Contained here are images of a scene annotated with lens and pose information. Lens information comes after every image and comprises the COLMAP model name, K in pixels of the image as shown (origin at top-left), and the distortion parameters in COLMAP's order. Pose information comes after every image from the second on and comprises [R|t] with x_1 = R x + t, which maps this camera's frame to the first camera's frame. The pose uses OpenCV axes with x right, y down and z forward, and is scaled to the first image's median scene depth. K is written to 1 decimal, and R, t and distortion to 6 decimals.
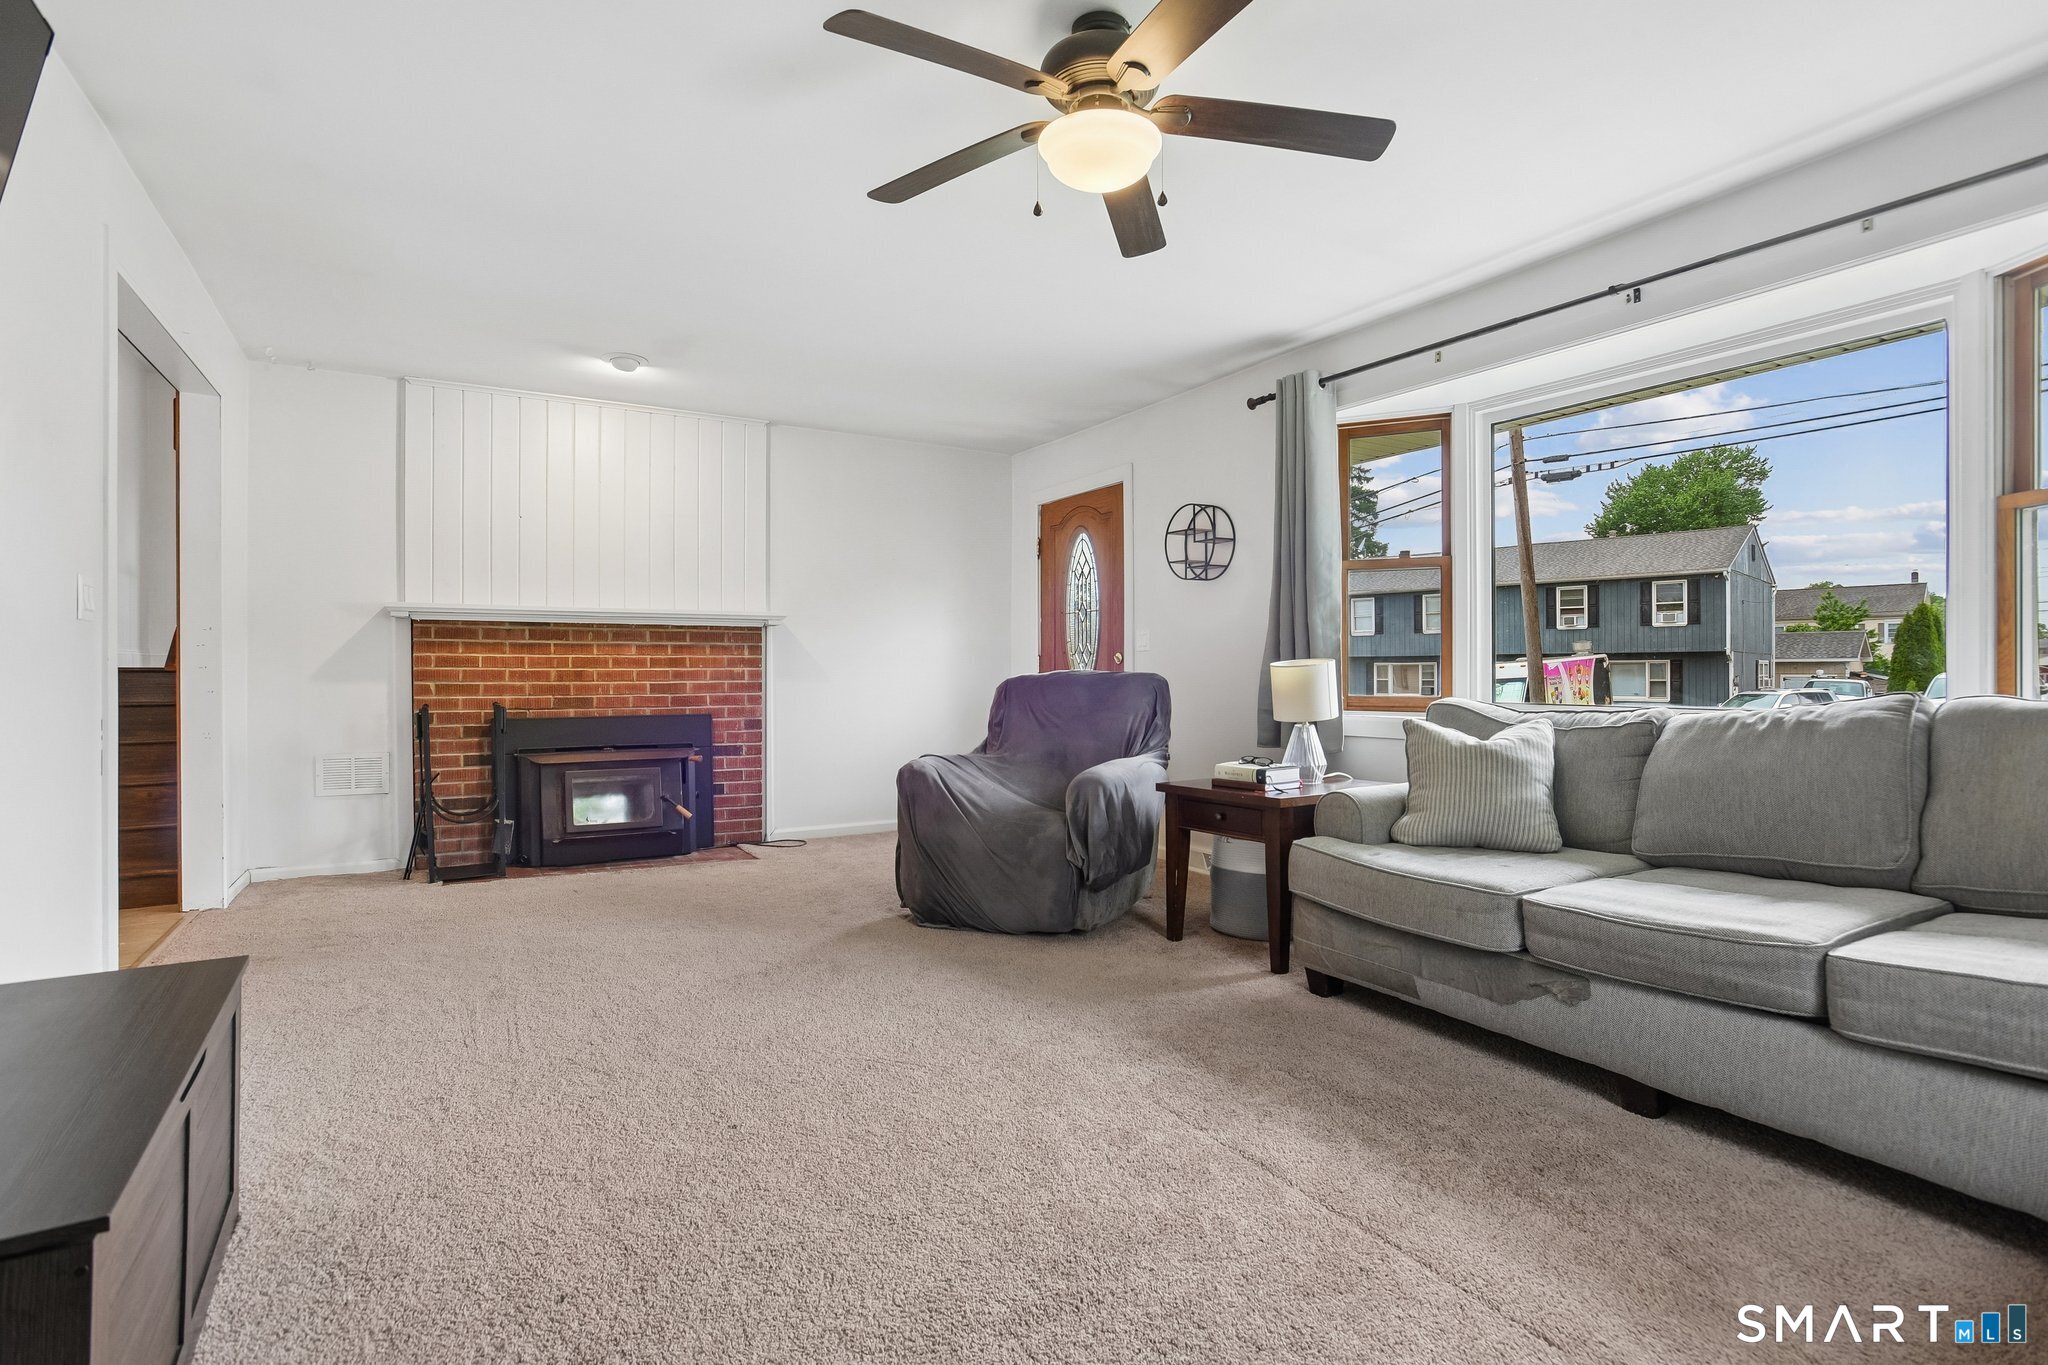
lens RADIAL K [[991.7, 0, 1031.6], [0, 991.7, 680.2], [0, 0, 1]] dist [-0.051867, 0.001229]
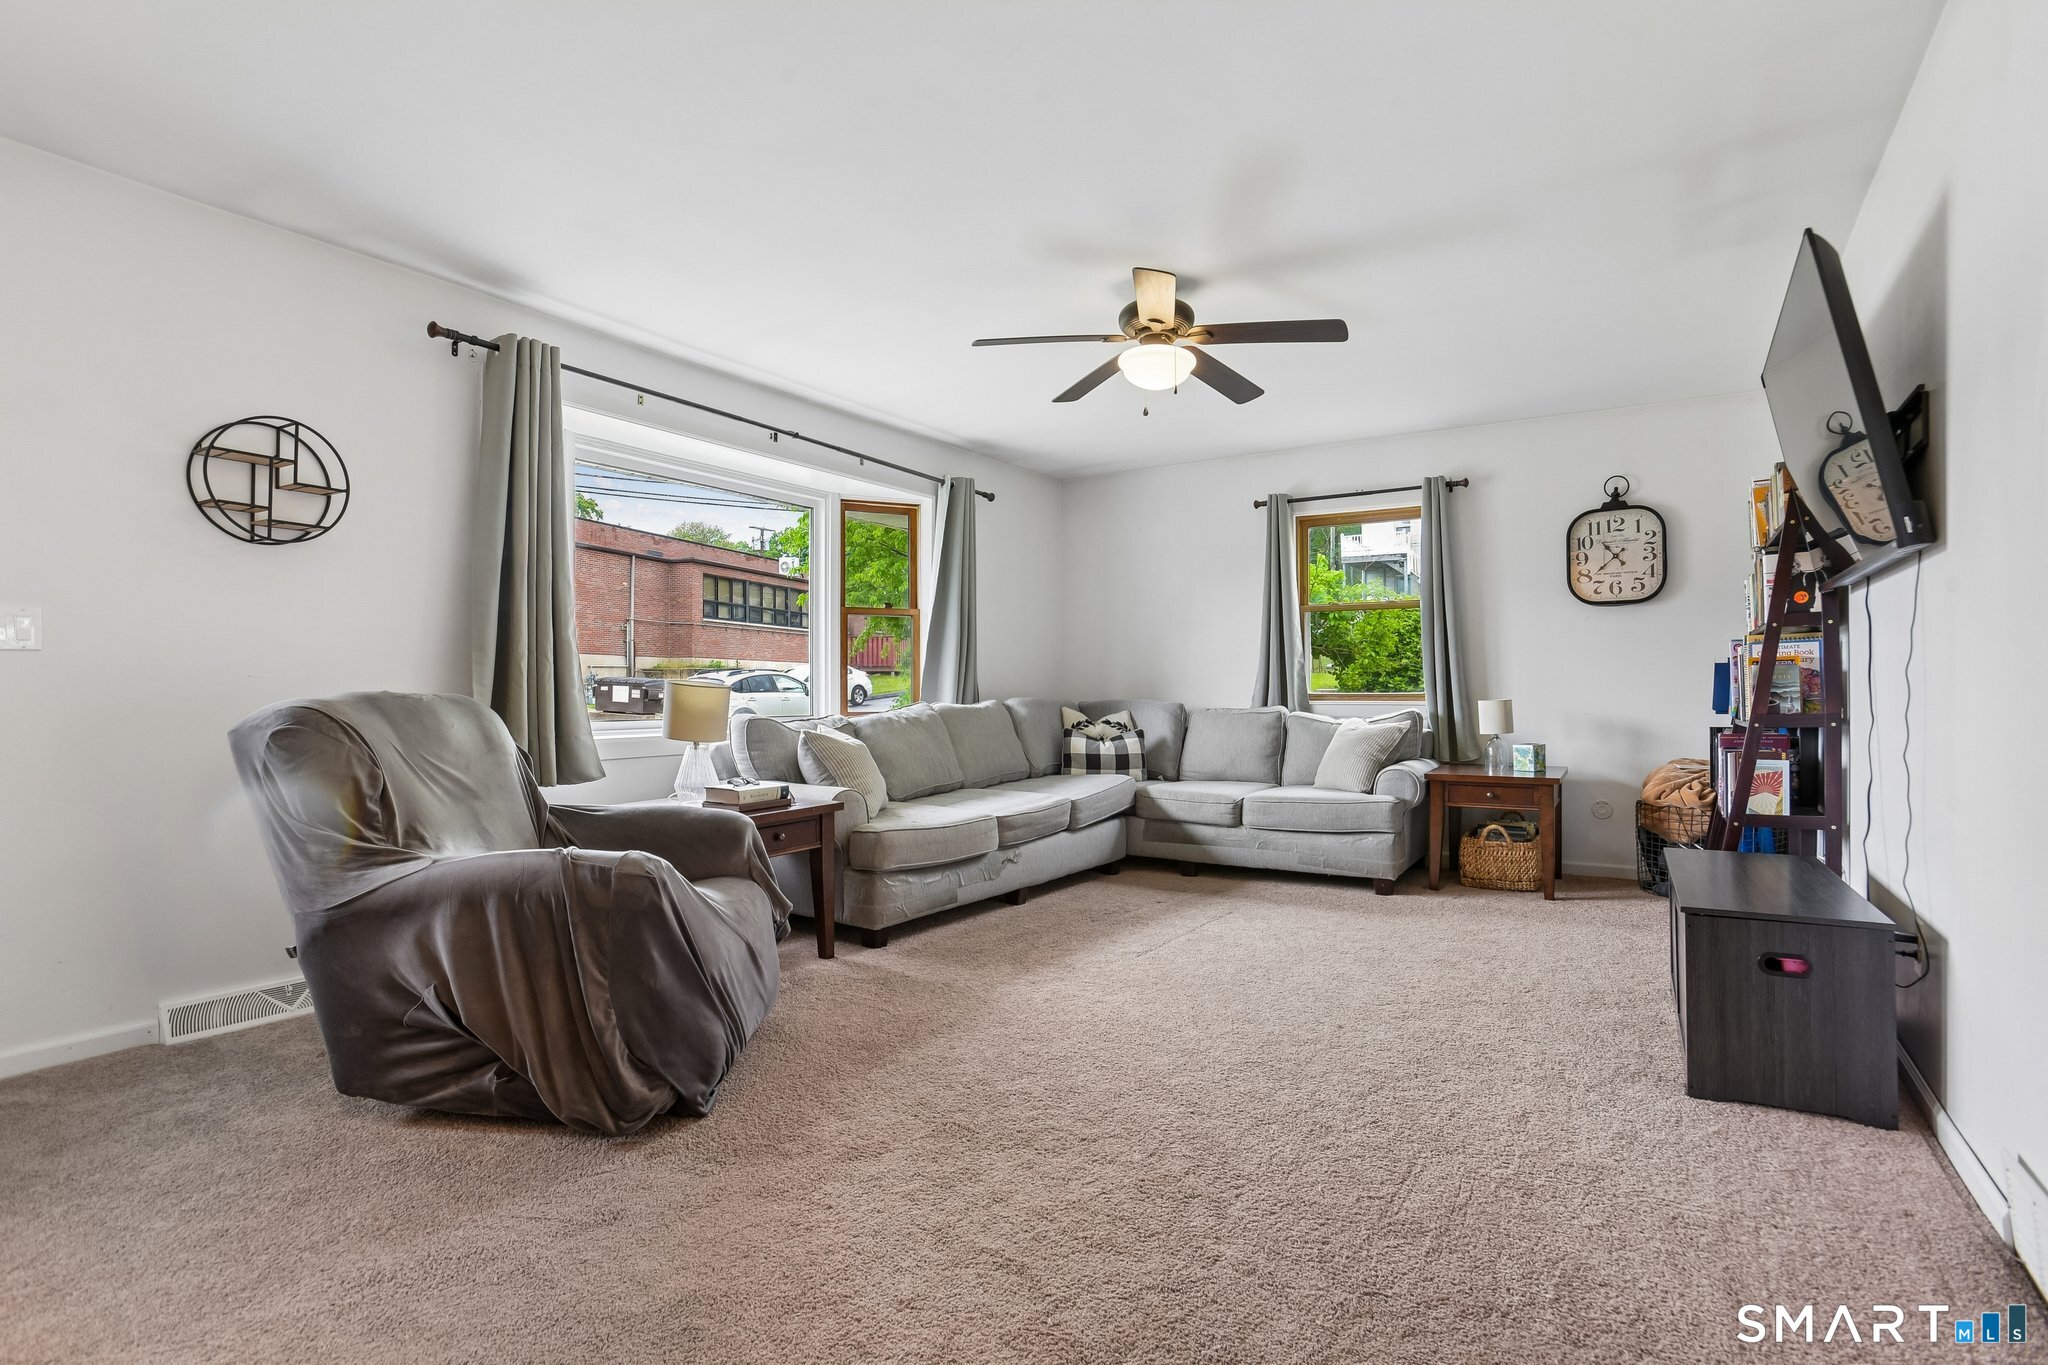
lens RADIAL K [[991.7, 0, 1031.6], [0, 991.7, 680.2], [0, 0, 1]] dist [-0.051867, 0.001229]
pose [[-0.454461, 0.012404, 0.890680, -0.825474], [0.008249, 0.999919, -0.009717, -0.009369], [-0.890729, 0.002931, -0.454526, 1.243792]]
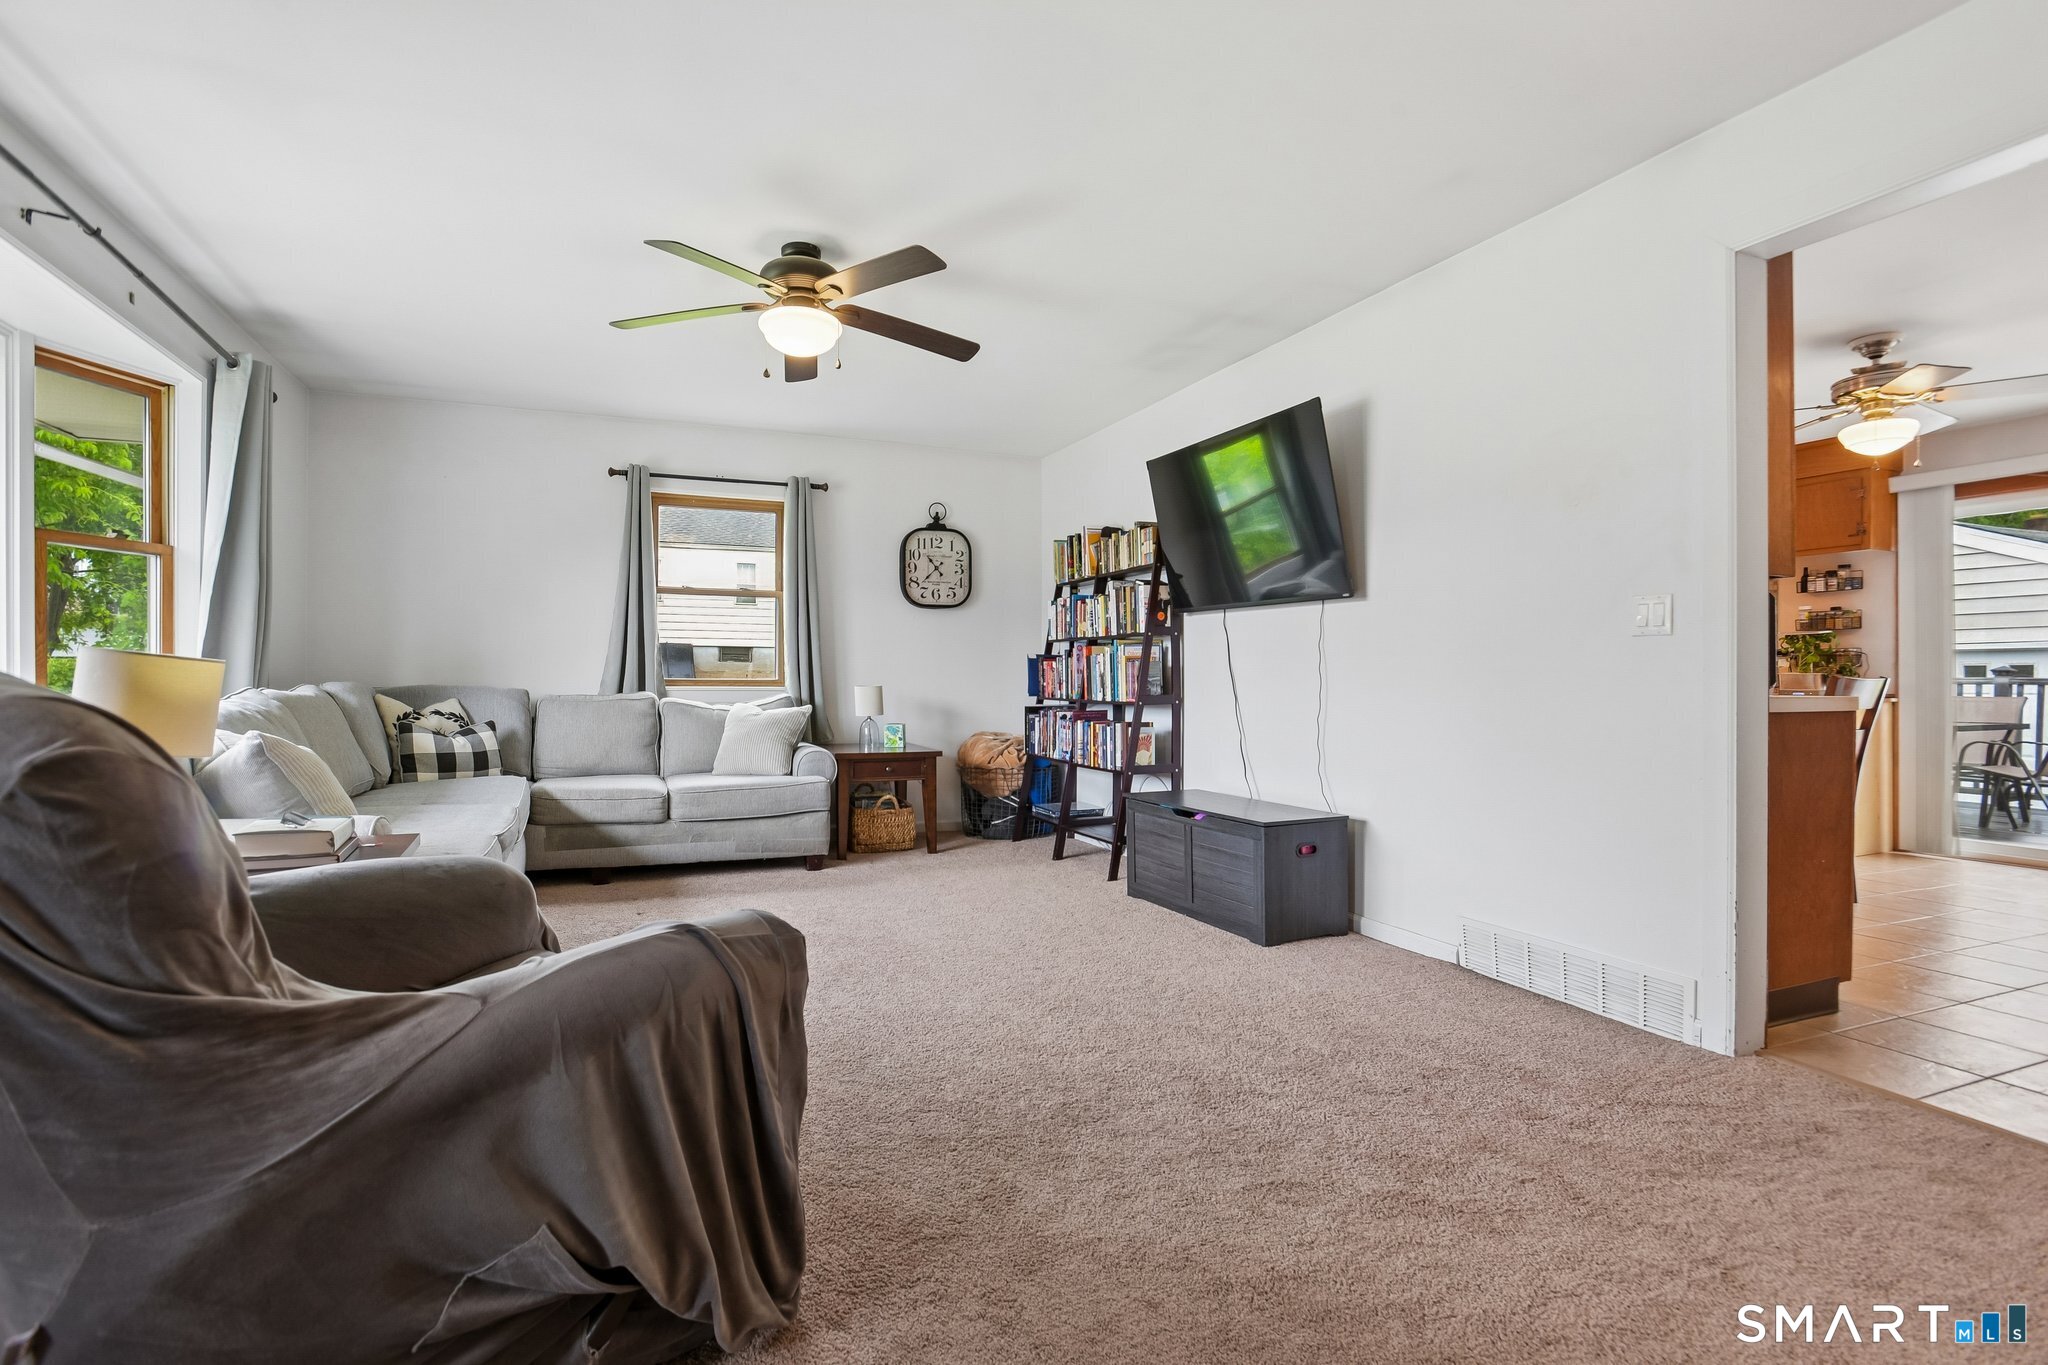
lens RADIAL K [[991.7, 0, 1031.6], [0, 991.7, 680.2], [0, 0, 1]] dist [-0.051867, 0.001229]
pose [[-0.991631, -0.004671, 0.129016, -0.362005], [-0.003837, 0.999970, 0.006719, -0.010054], [-0.129044, 0.006168, -0.991620, 1.562052]]
